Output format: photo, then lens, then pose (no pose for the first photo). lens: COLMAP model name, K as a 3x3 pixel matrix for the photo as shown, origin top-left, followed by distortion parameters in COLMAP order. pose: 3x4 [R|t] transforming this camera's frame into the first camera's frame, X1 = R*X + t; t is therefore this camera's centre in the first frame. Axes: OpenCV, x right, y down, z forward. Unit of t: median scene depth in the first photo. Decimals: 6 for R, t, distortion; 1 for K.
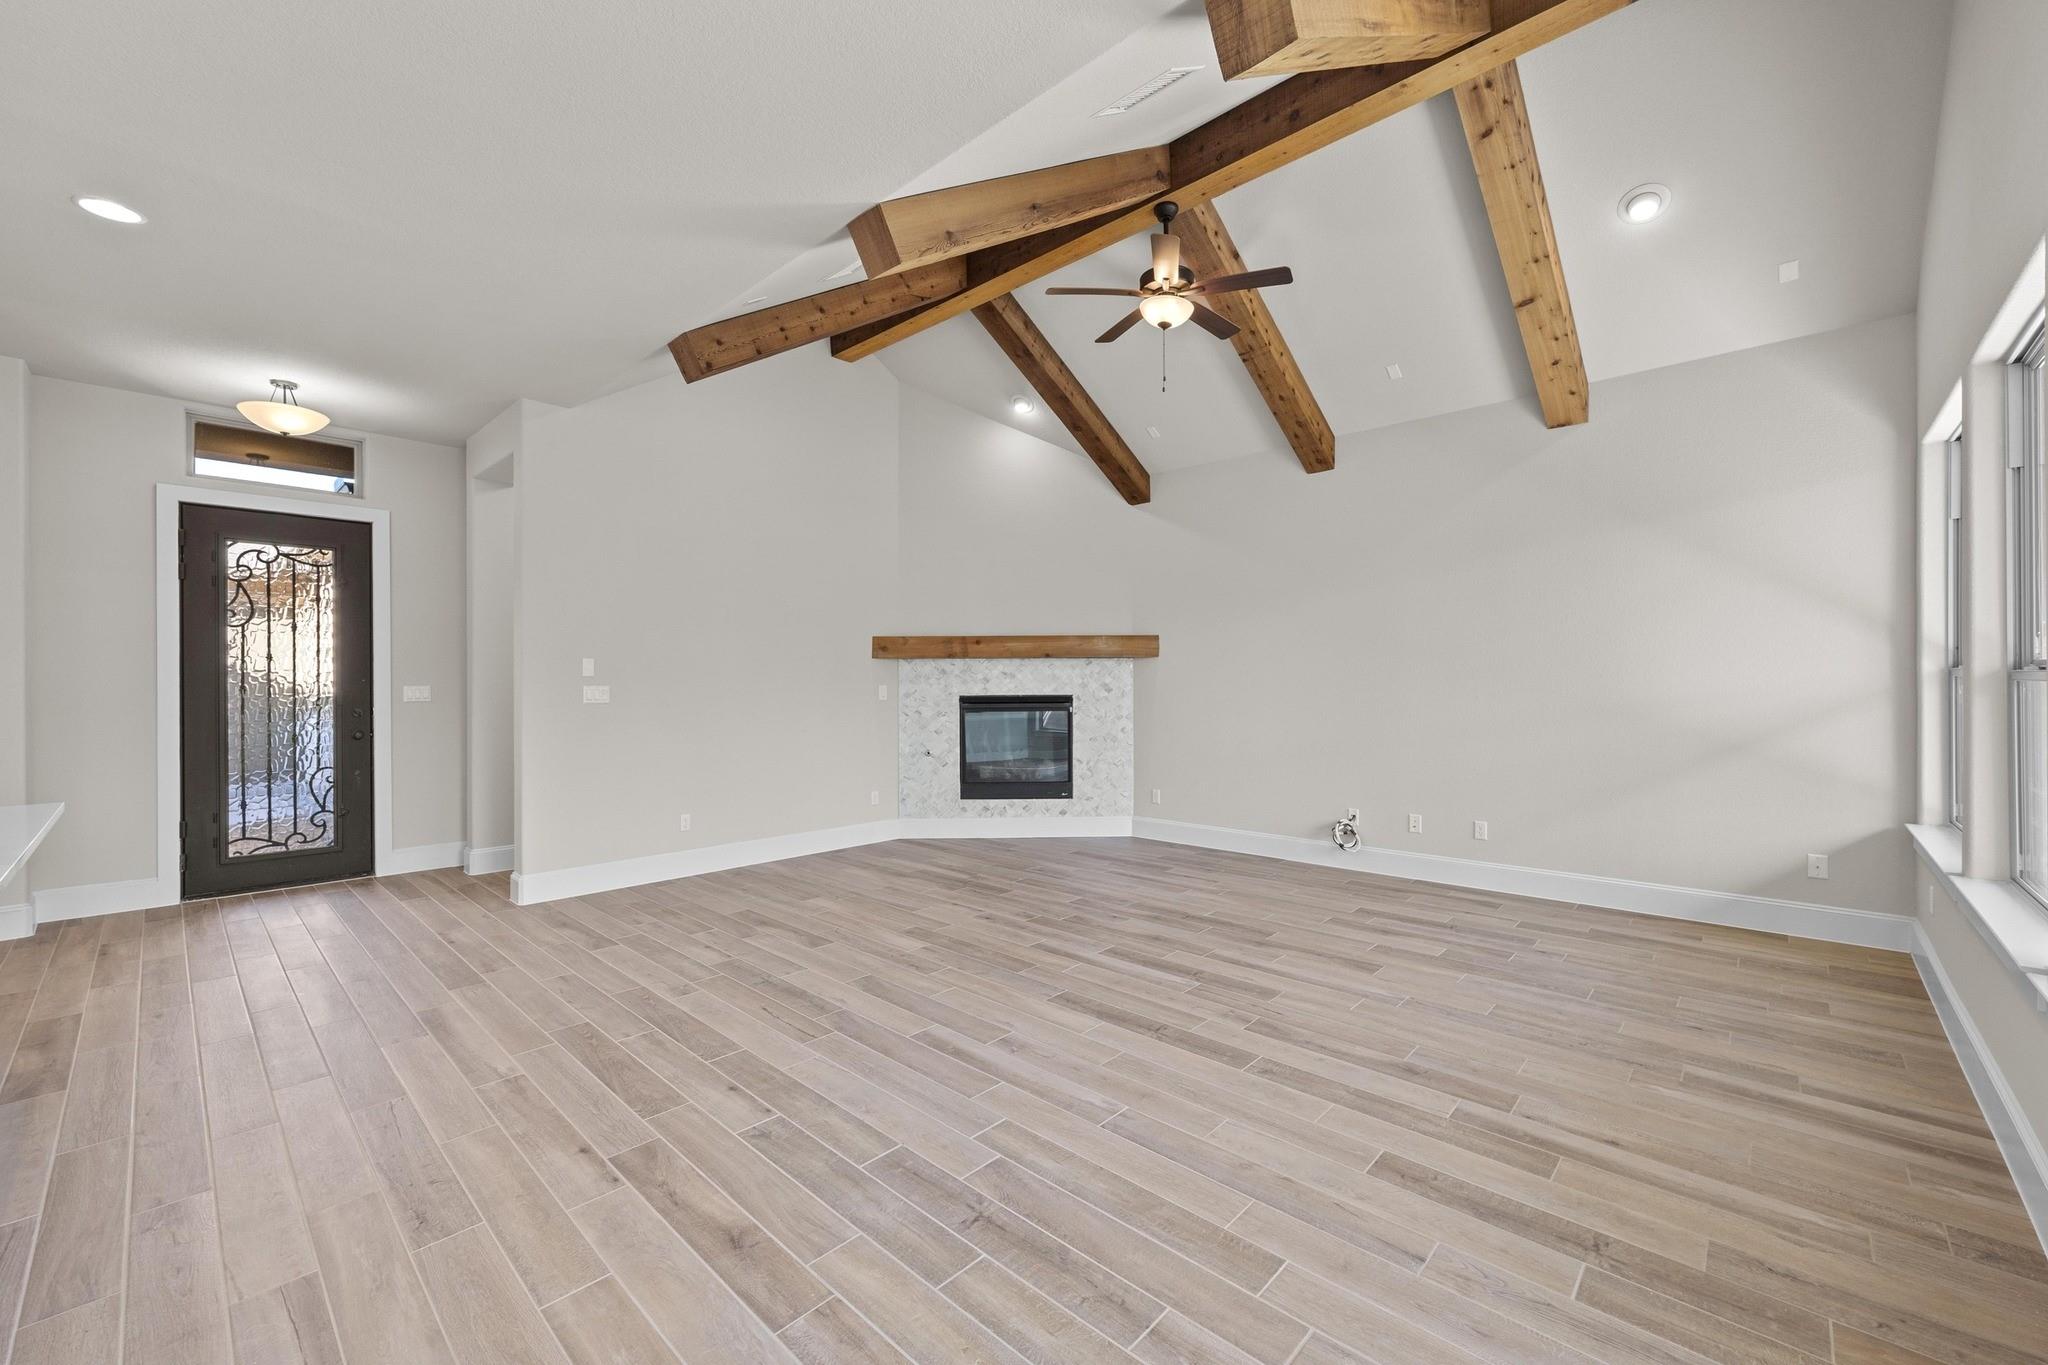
lens RADIAL K [[817.4, 0, 1017.4], [0, 817.4, 685.8], [0, 0, 1]] dist [-0.005000, -0.000097]
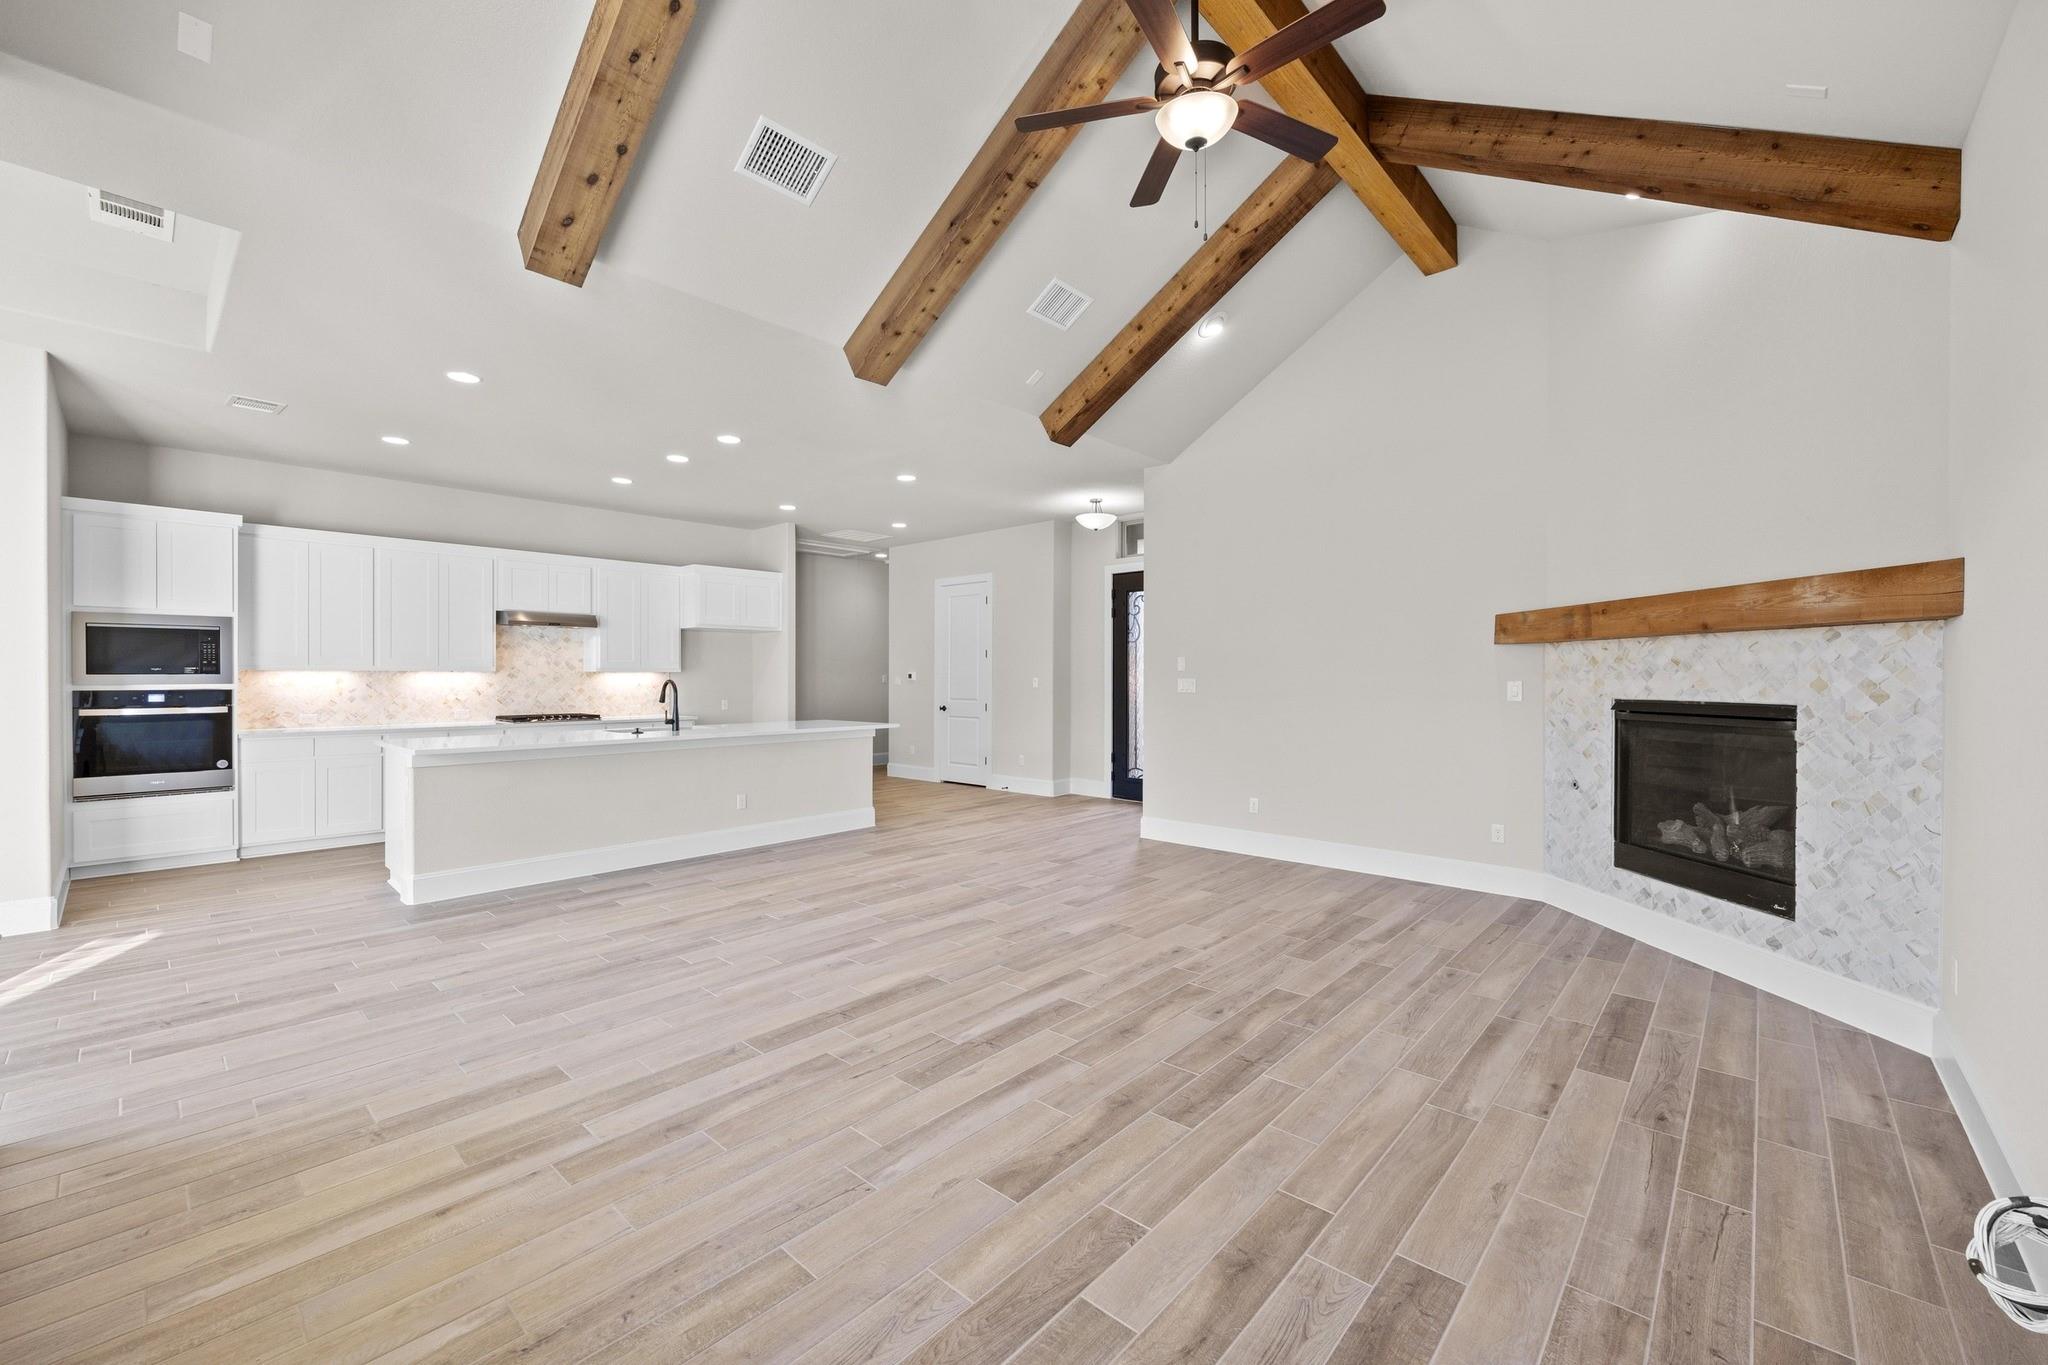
lens RADIAL K [[817.4, 0, 1010.0], [0, 817.4, 675.5], [0, 0, 1]] dist [-0.005000, -0.000097]
pose [[0.007908, 0.003670, -0.999962, 0.556797], [-0.004965, 0.999981, 0.003630, -0.005739], [0.999956, 0.004936, 0.007927, 0.554604]]
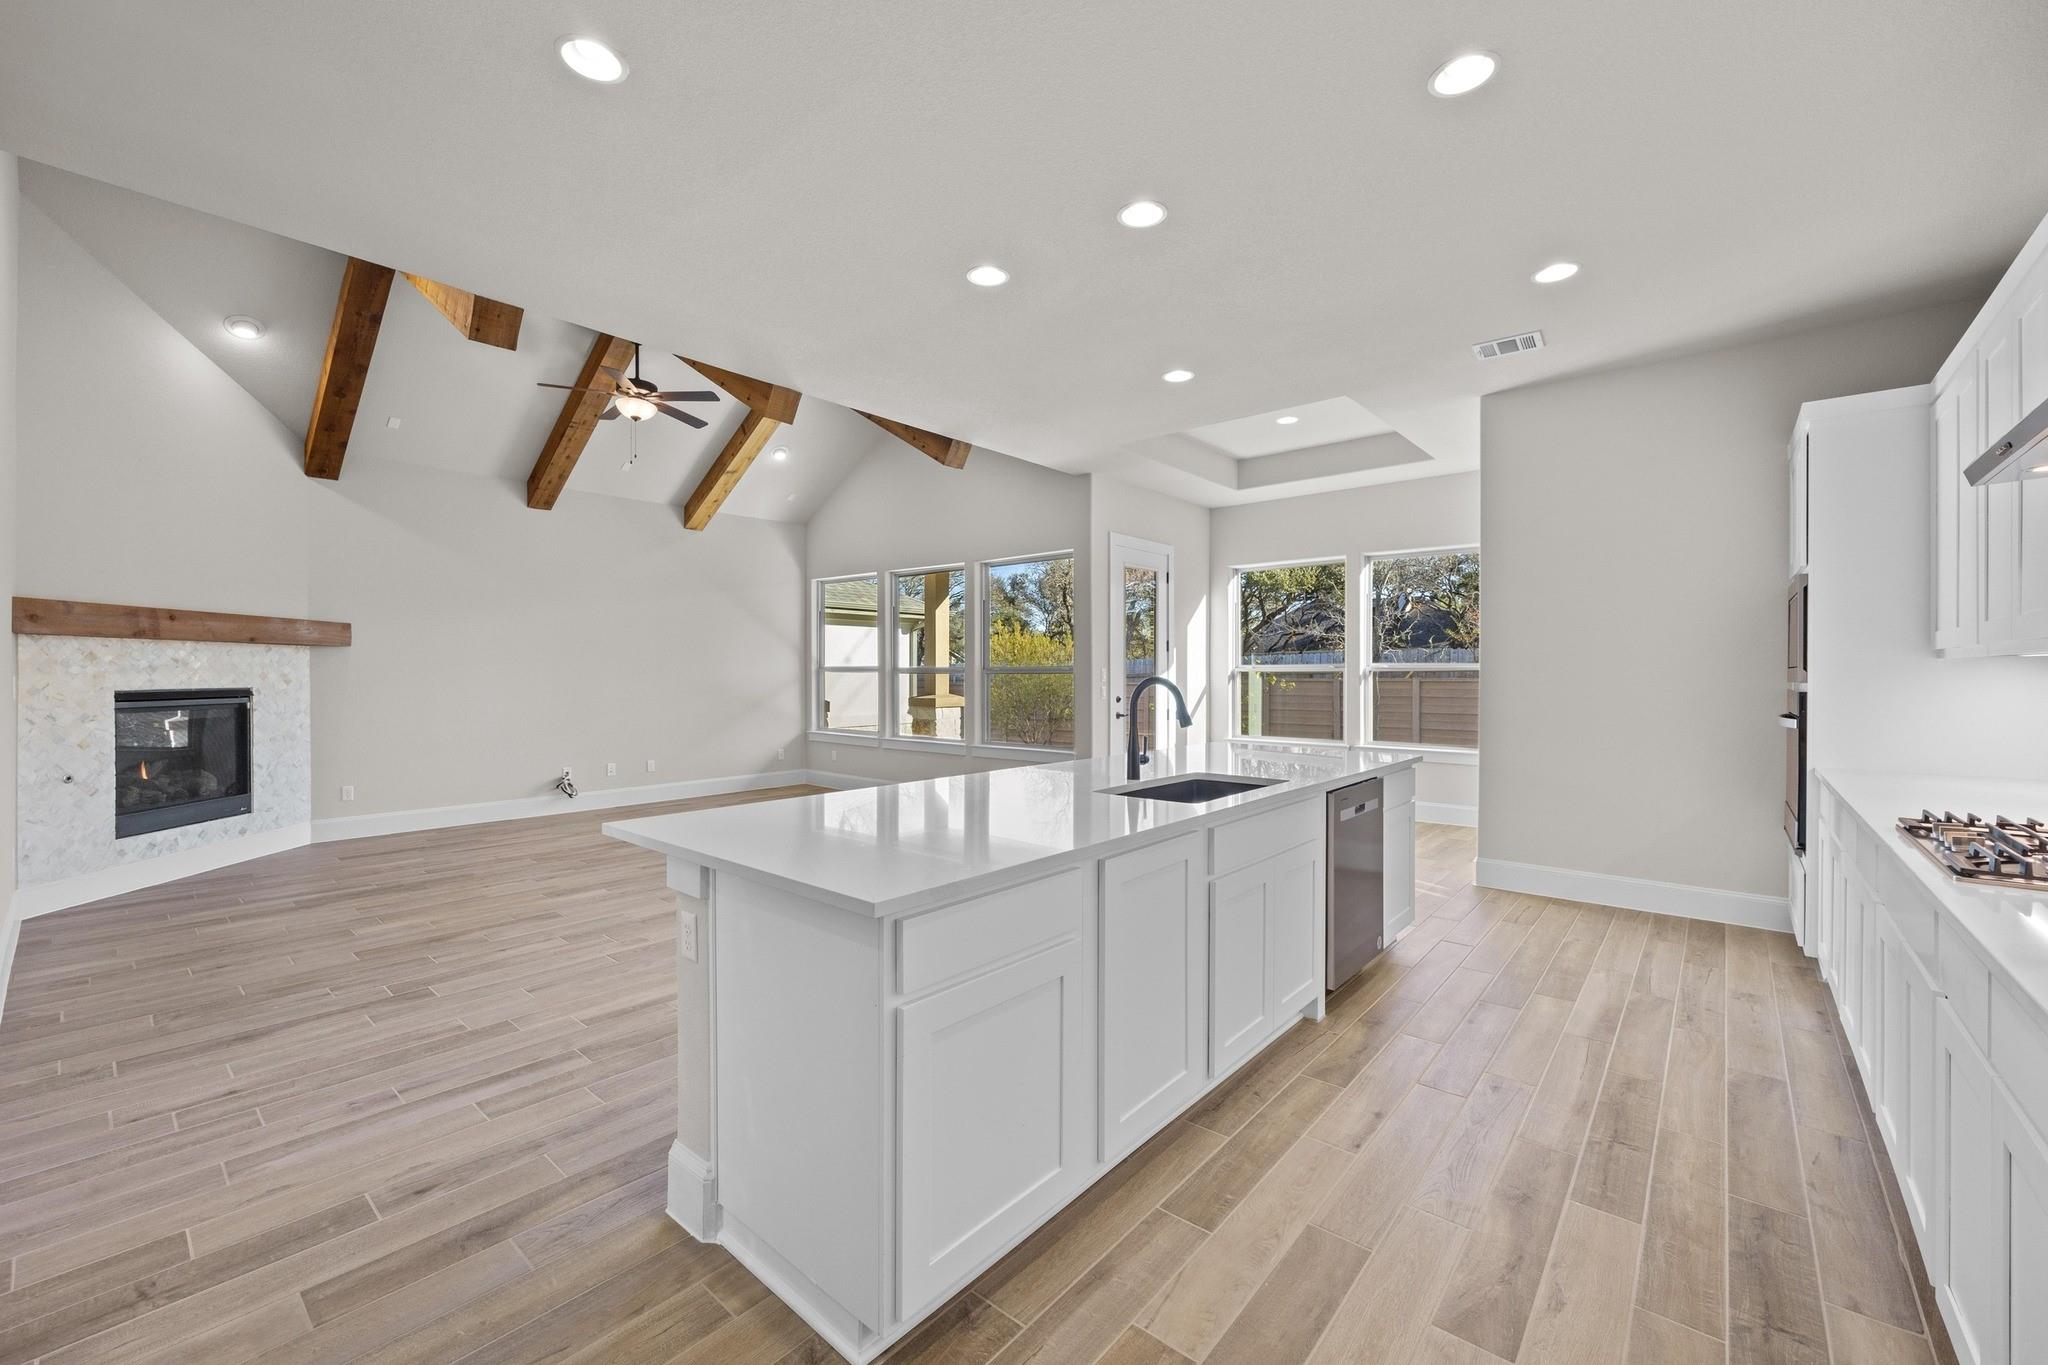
lens RADIAL K [[817.4, 0, 1015.7], [0, 817.4, 672.6], [0, 0, 1]] dist [-0.005000, -0.000097]
pose [[-0.048554, 0.004316, 0.998811, -0.822151], [0.005080, 0.999979, -0.004074, 0.003247], [-0.998808, 0.004876, -0.048574, 0.274704]]
